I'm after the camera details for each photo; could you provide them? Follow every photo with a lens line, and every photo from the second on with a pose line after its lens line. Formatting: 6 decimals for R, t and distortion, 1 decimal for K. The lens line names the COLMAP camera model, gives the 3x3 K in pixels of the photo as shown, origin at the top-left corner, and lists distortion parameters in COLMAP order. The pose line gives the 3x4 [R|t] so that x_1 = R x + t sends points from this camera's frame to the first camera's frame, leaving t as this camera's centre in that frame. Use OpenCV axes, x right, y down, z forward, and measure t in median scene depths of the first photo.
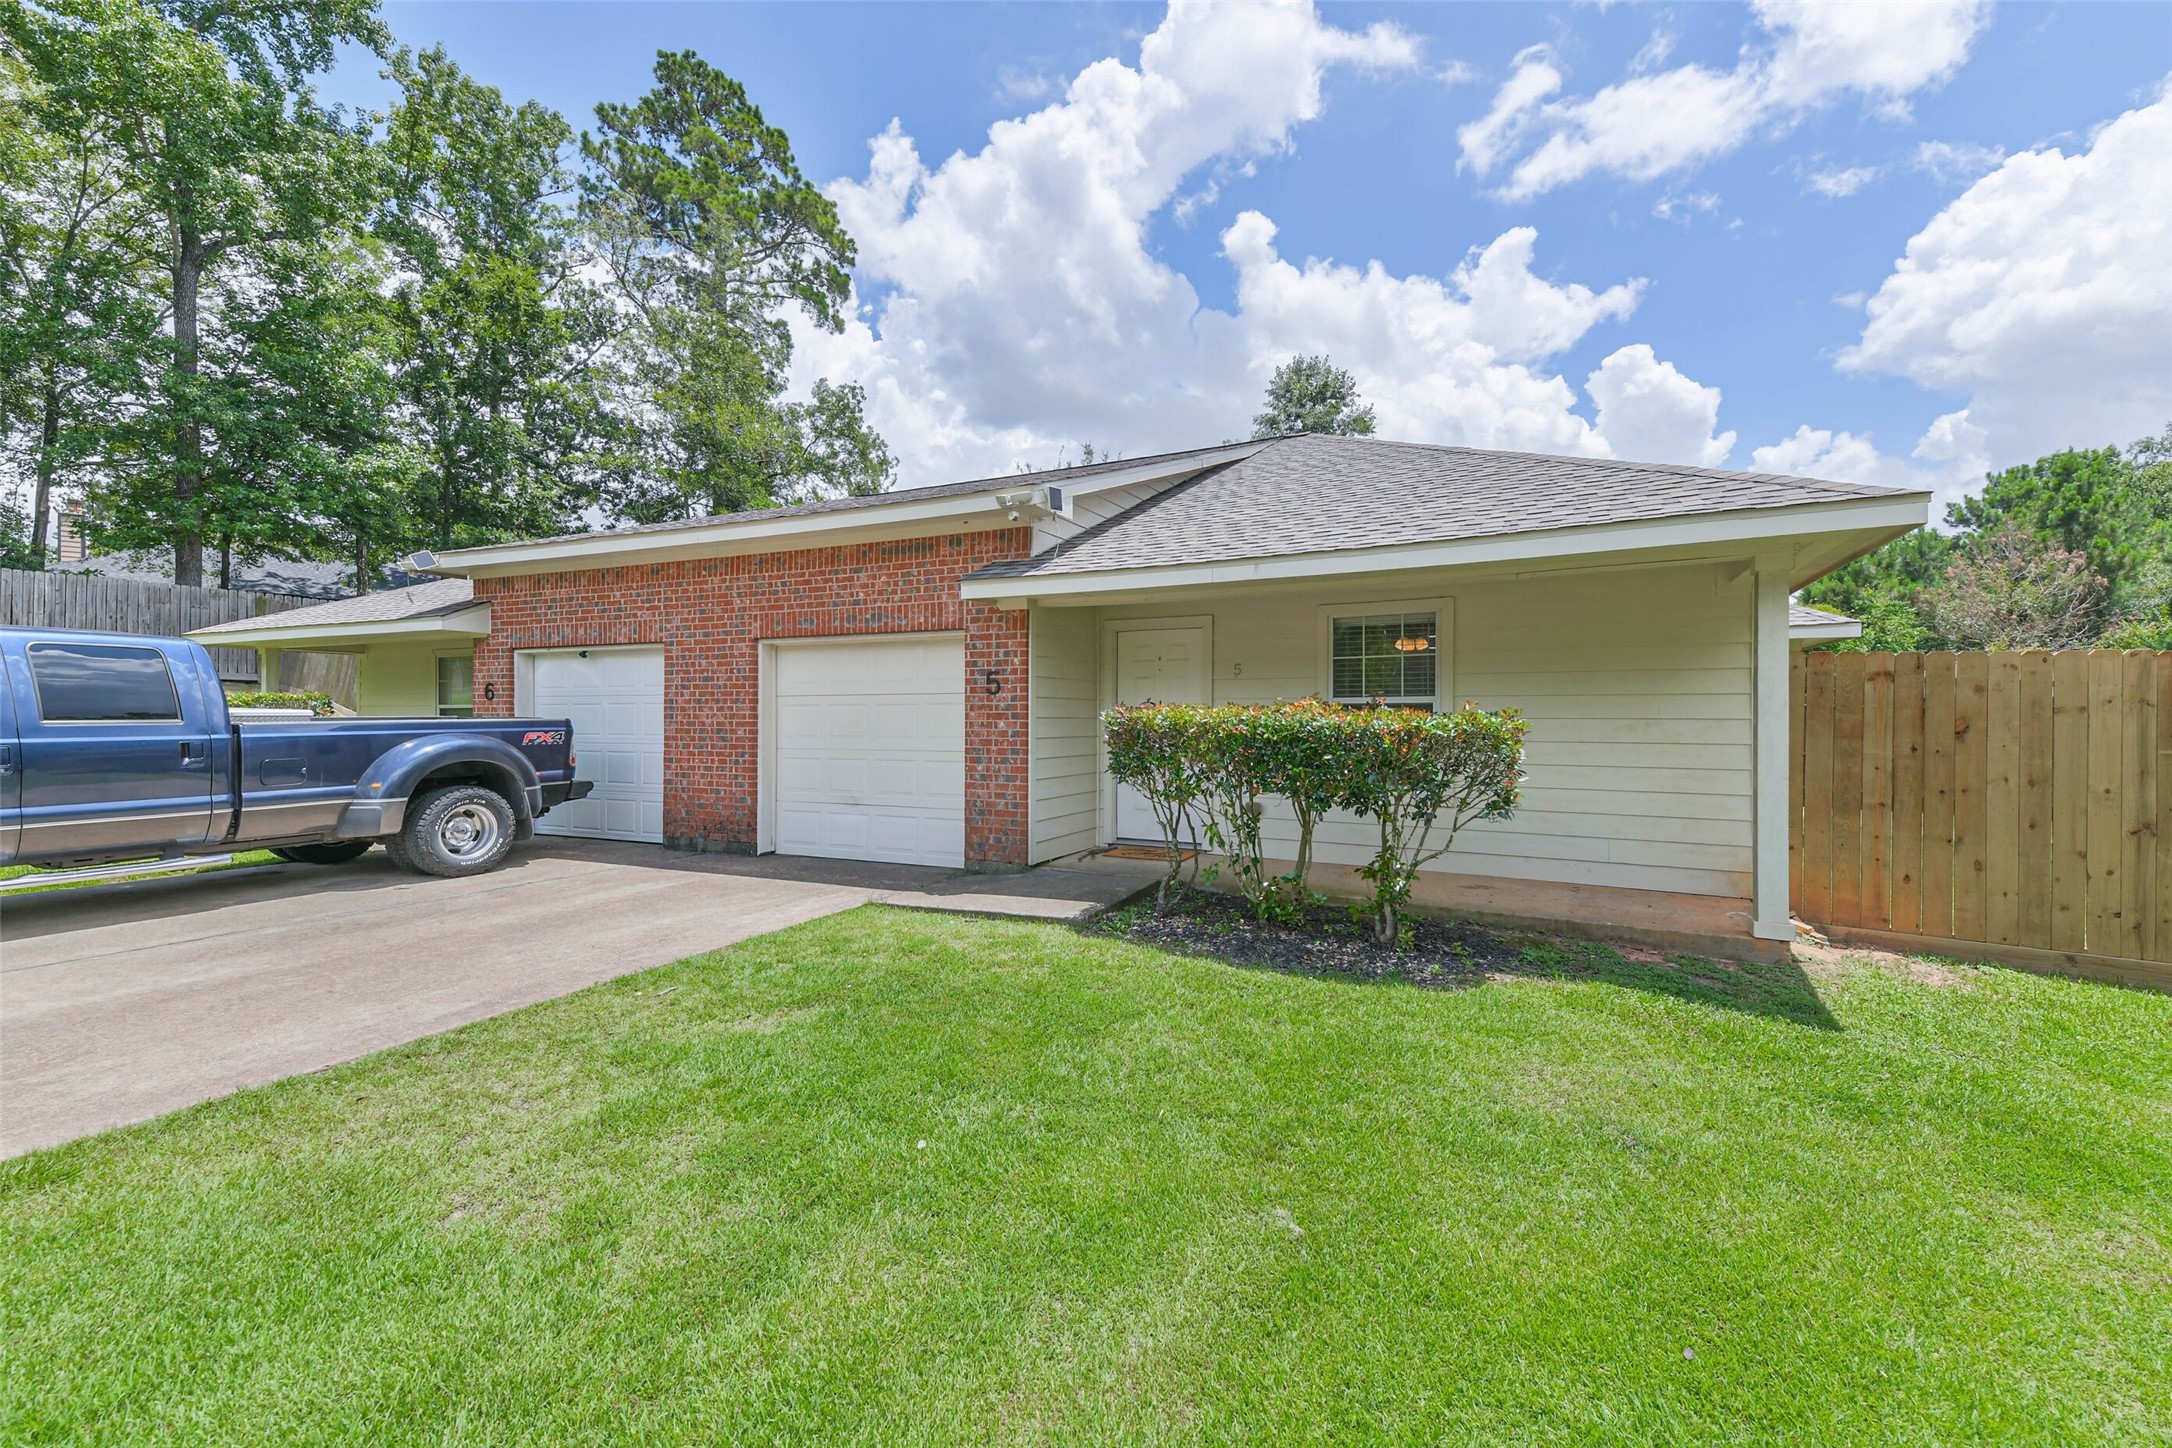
lens RADIAL K [[954.3, 0, 1079.3], [0, 954.3, 714.4], [0, 0, 1]] dist [0.119193, -0.053462]
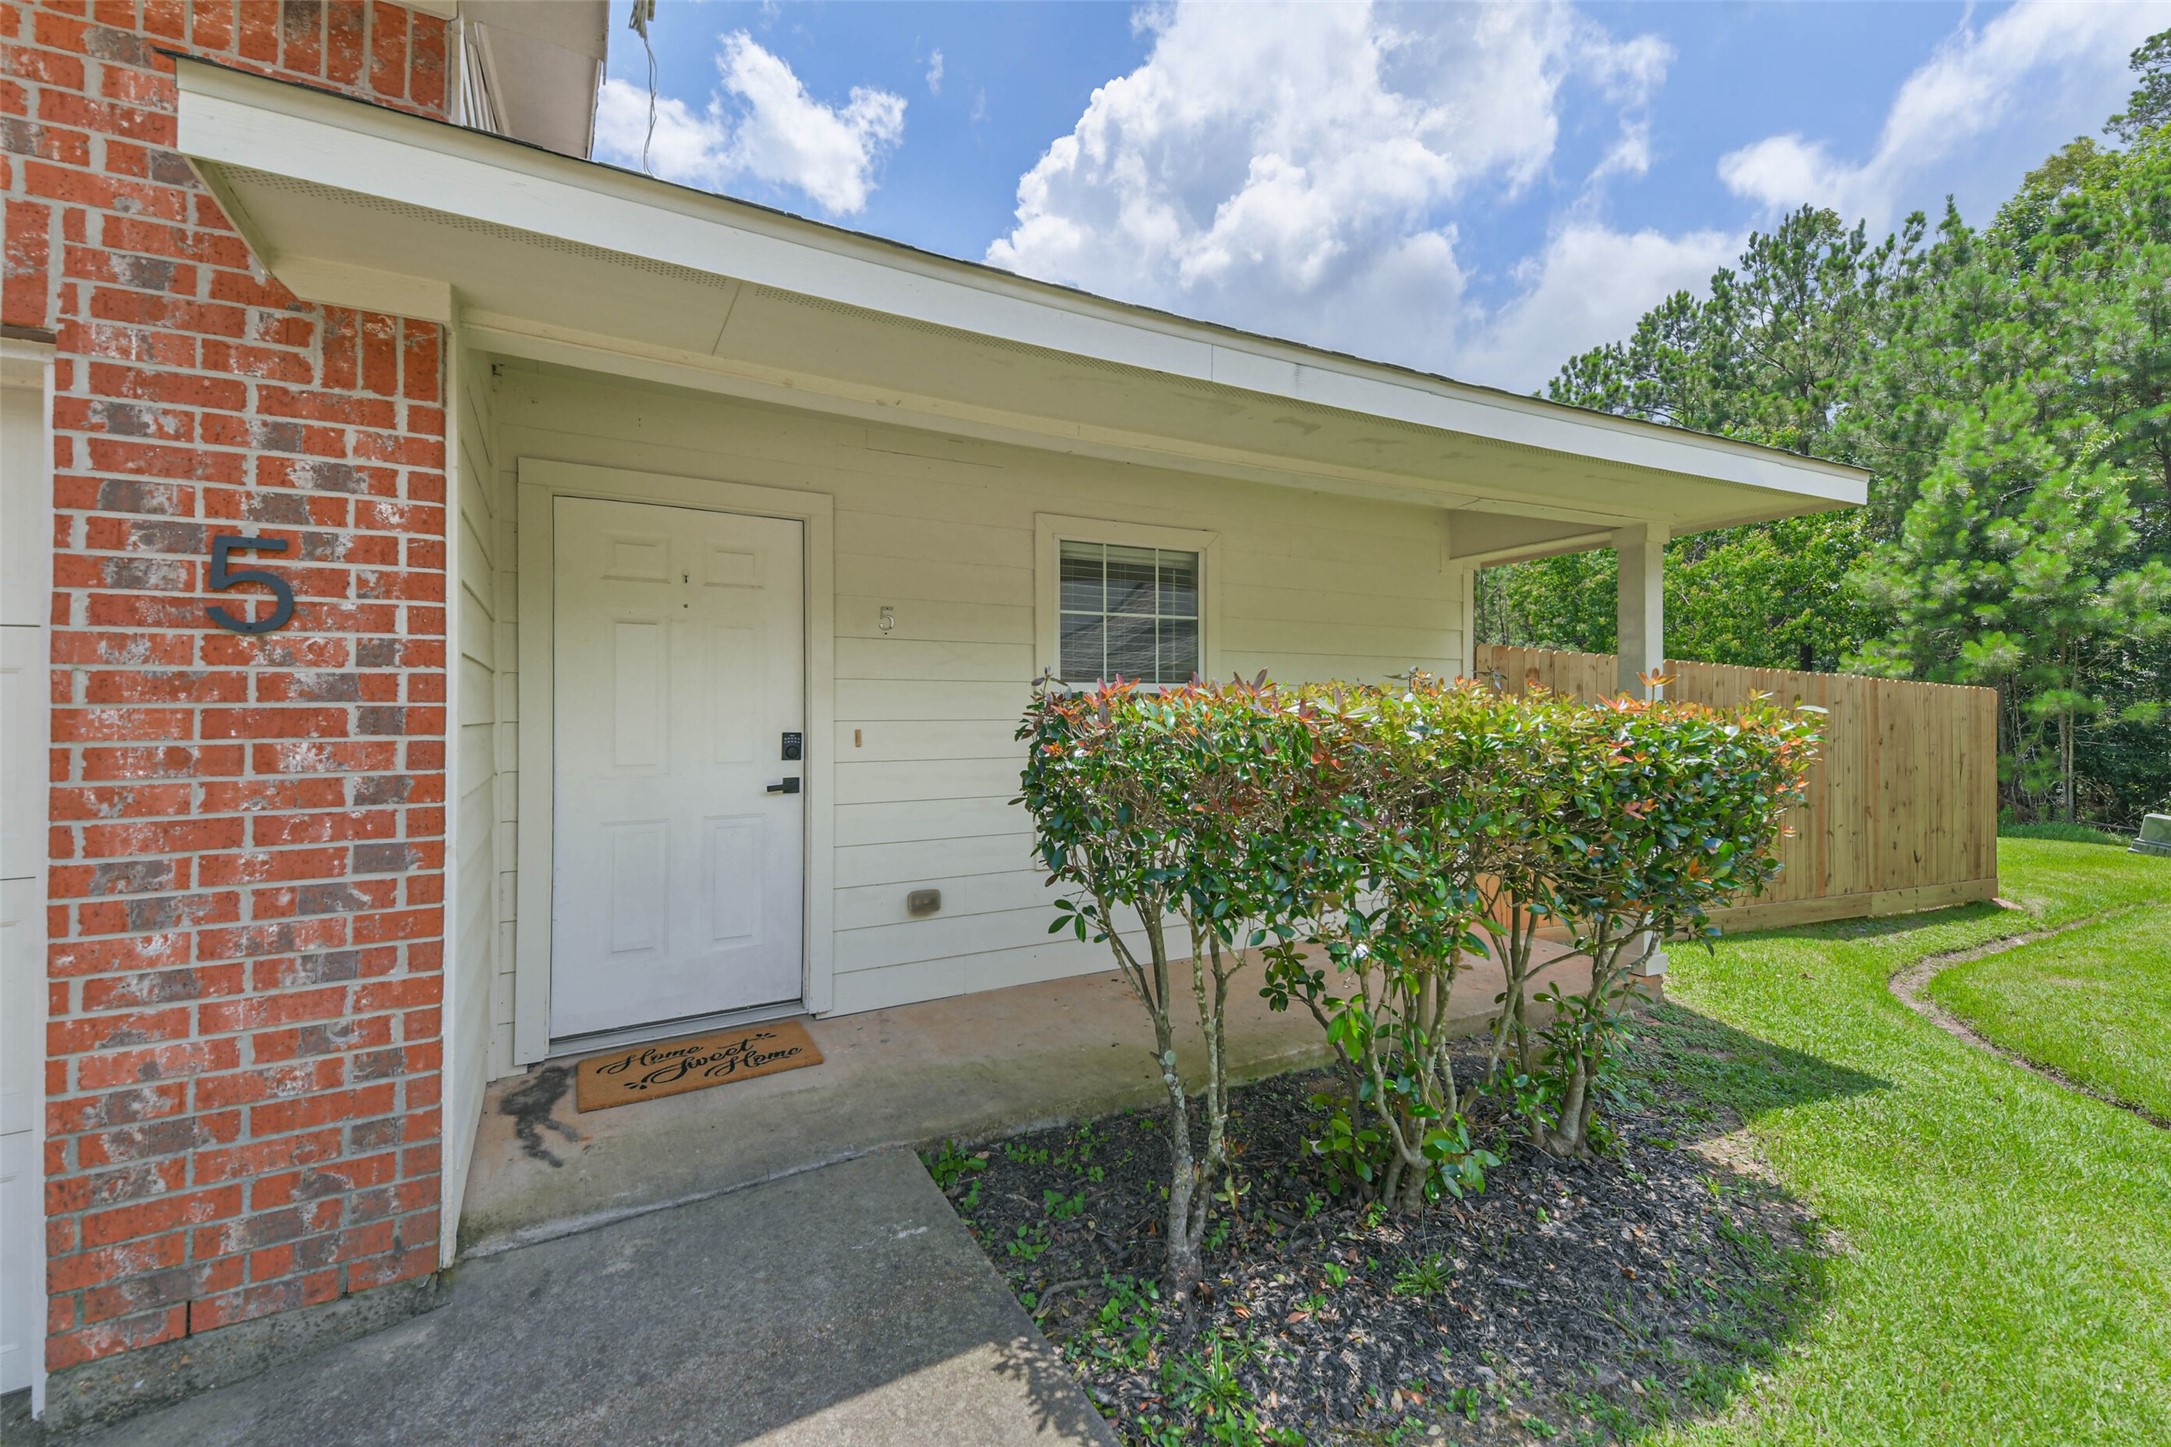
lens RADIAL K [[936.8, 0, 1102.1], [0, 936.8, 699.3], [0, 0, 1]] dist [0.048001, -0.021888]
pose [[0.536075, 0.011599, 0.844090, -0.172649], [0.006170, 0.999825, -0.017657, 0.001567], [-0.844148, 0.014674, 0.535910, 0.658069]]
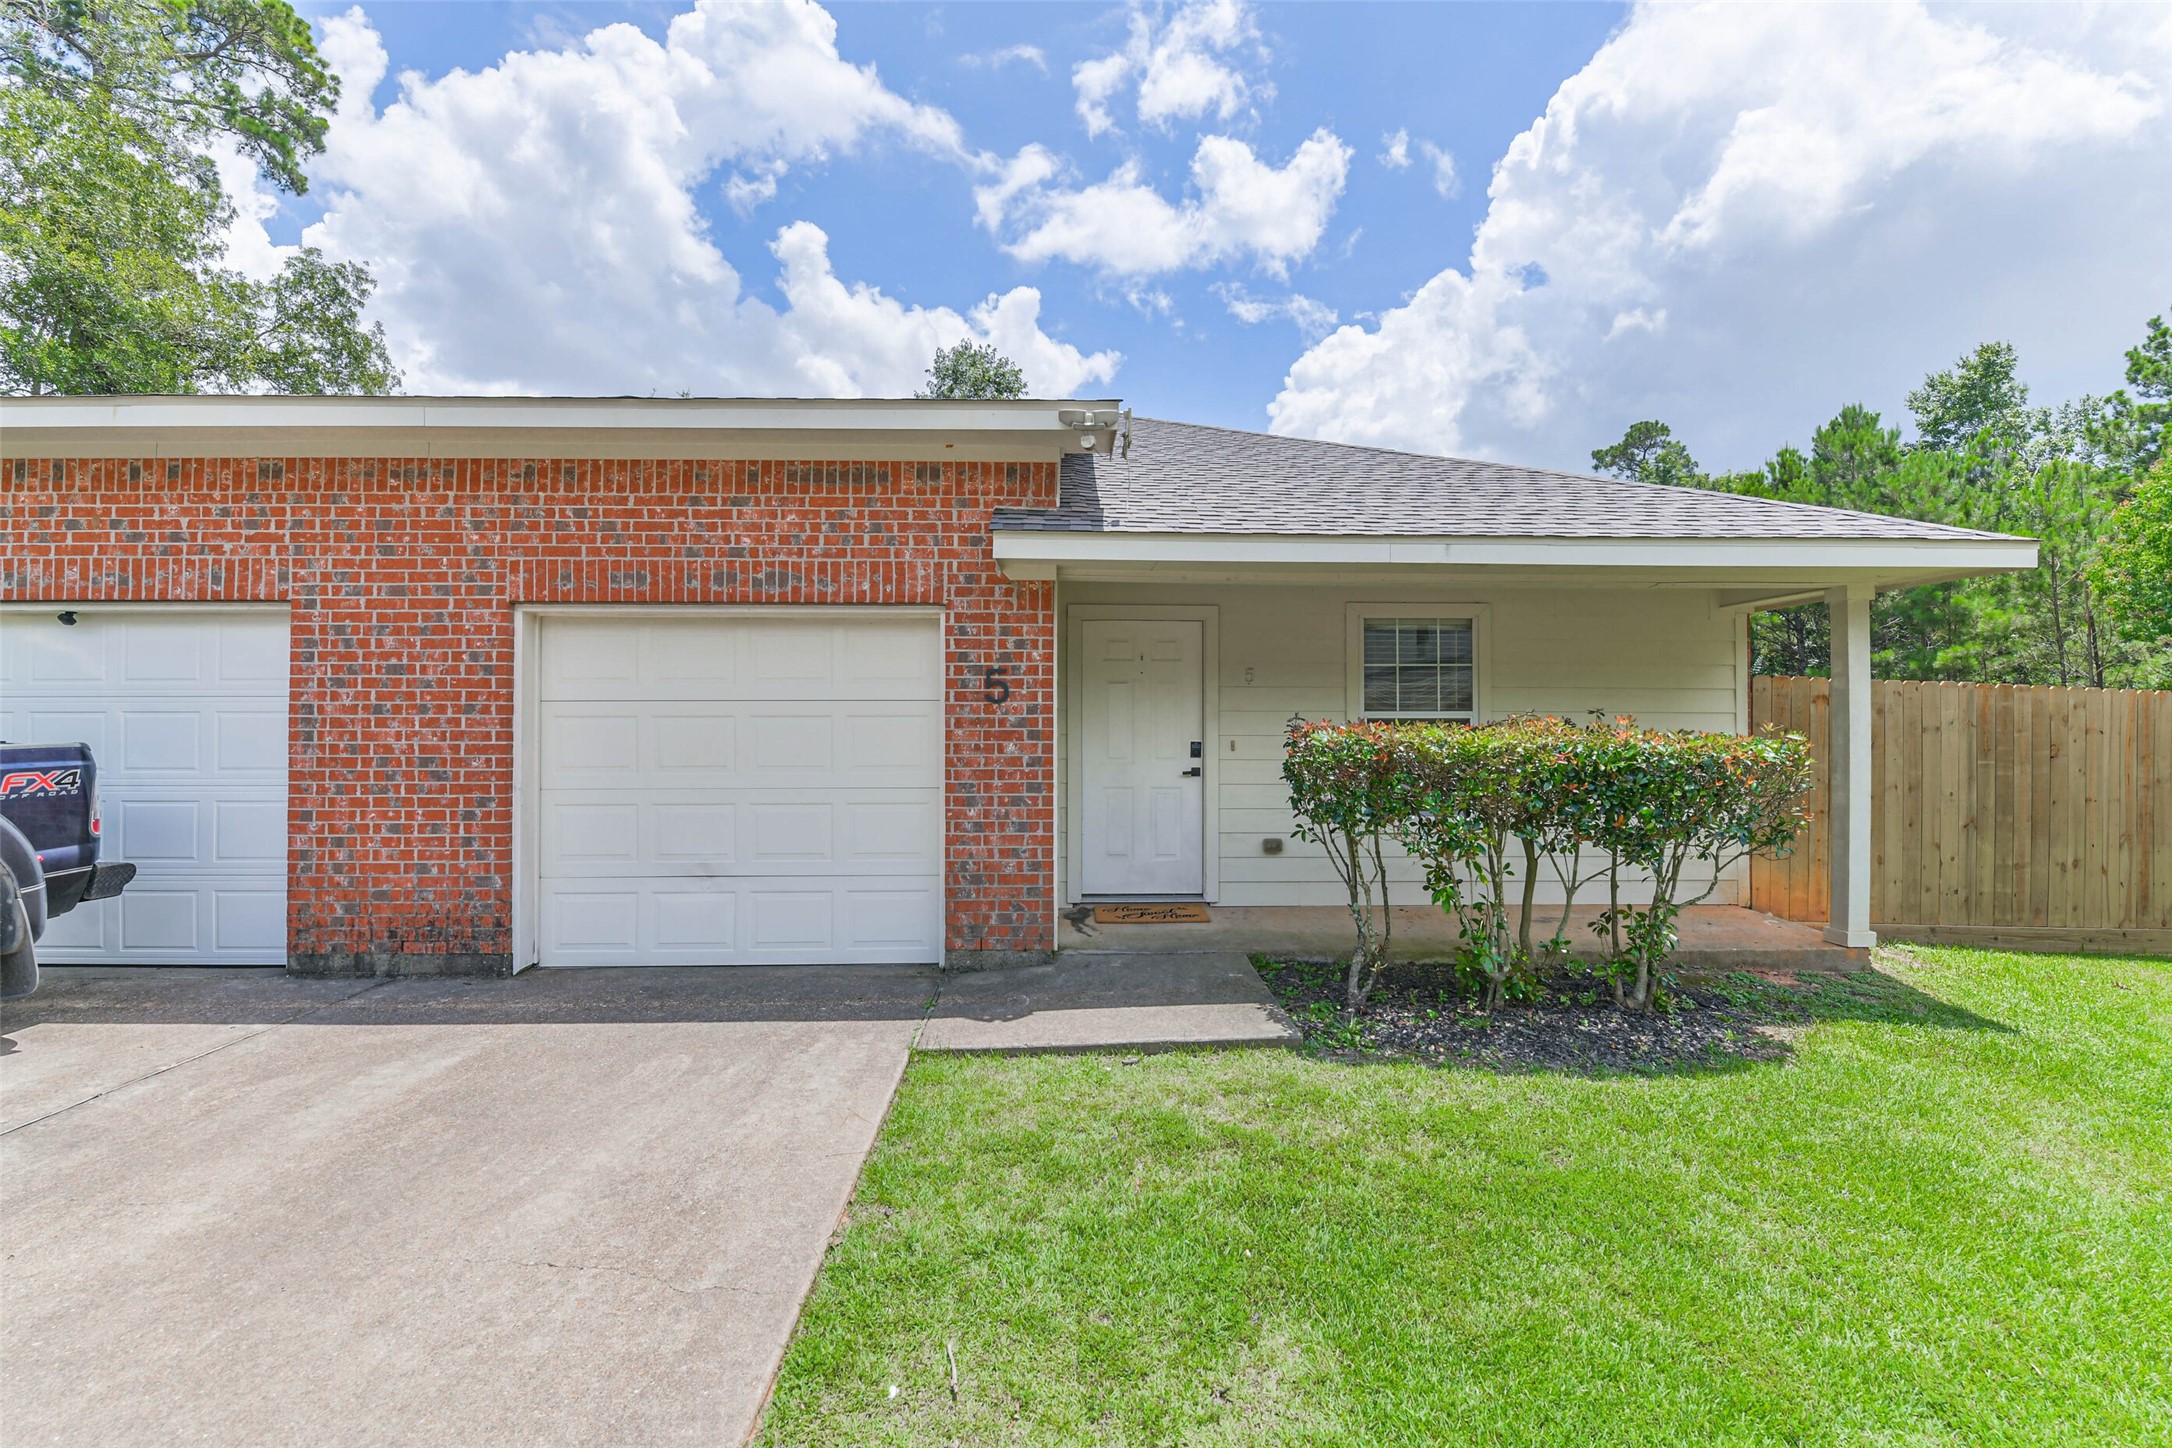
lens RADIAL K [[943.9, 0, 1087.8], [0, 943.9, 717.5], [0, 0, 1]] dist [0.001007, -0.010191]
pose [[0.869098, 0.006130, 0.494603, -0.348994], [-0.000992, 0.999943, -0.010650, -0.003664], [-0.494640, 0.008765, 0.869054, 0.372809]]
